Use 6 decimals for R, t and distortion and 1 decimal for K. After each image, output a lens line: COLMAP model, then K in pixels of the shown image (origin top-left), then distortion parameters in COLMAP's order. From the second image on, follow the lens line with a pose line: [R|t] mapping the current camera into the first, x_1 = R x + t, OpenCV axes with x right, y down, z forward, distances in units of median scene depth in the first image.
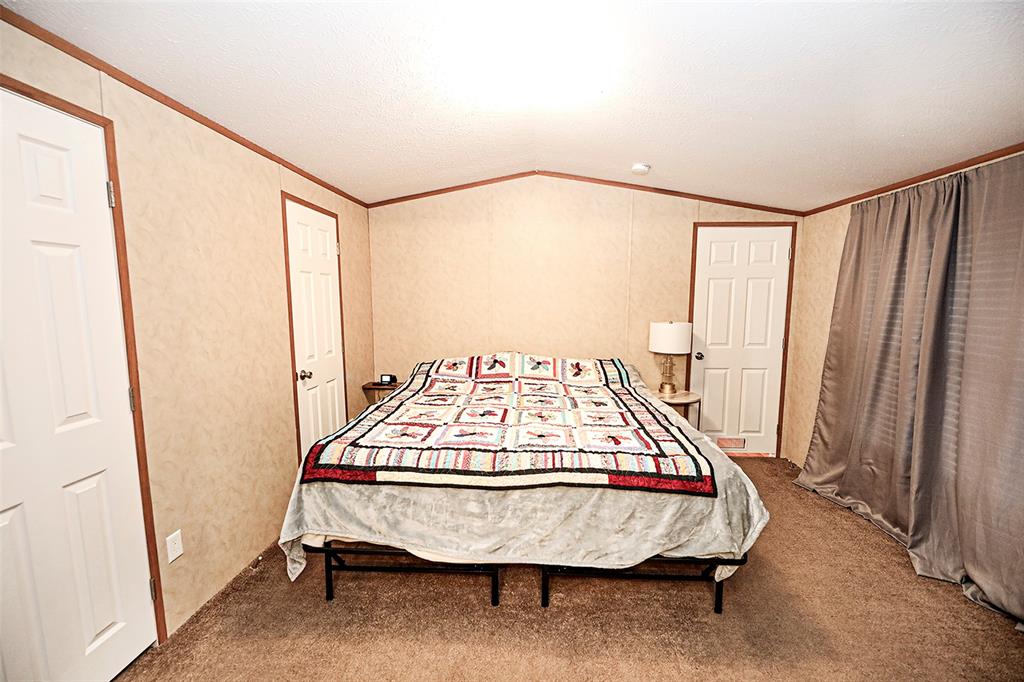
lens RADIAL K [[416.1, 0, 511.3], [0, 416.1, 344.8], [0, 0, 1]] dist [-0.004452, -0.003066]
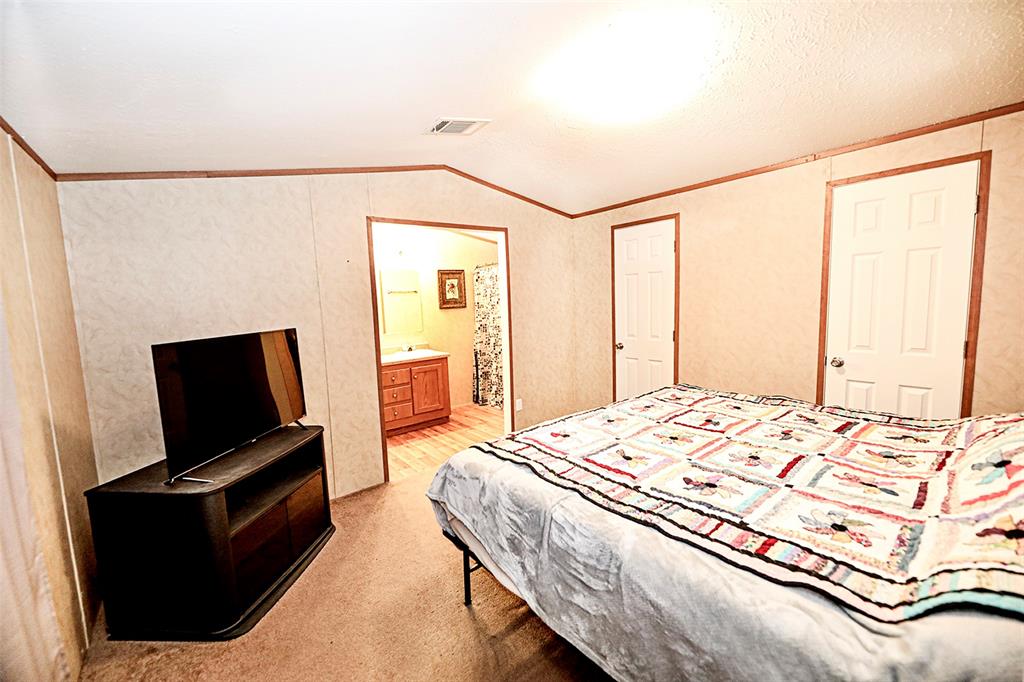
lens RADIAL K [[416.1, 0, 512.9], [0, 416.1, 342.4], [0, 0, 1]] dist [-0.004452, -0.003066]
pose [[-0.742689, 0.096534, -0.662641, 0.827317], [-0.035990, 0.982370, 0.183450, -0.145054], [0.668668, 0.160095, -0.726121, 1.374134]]
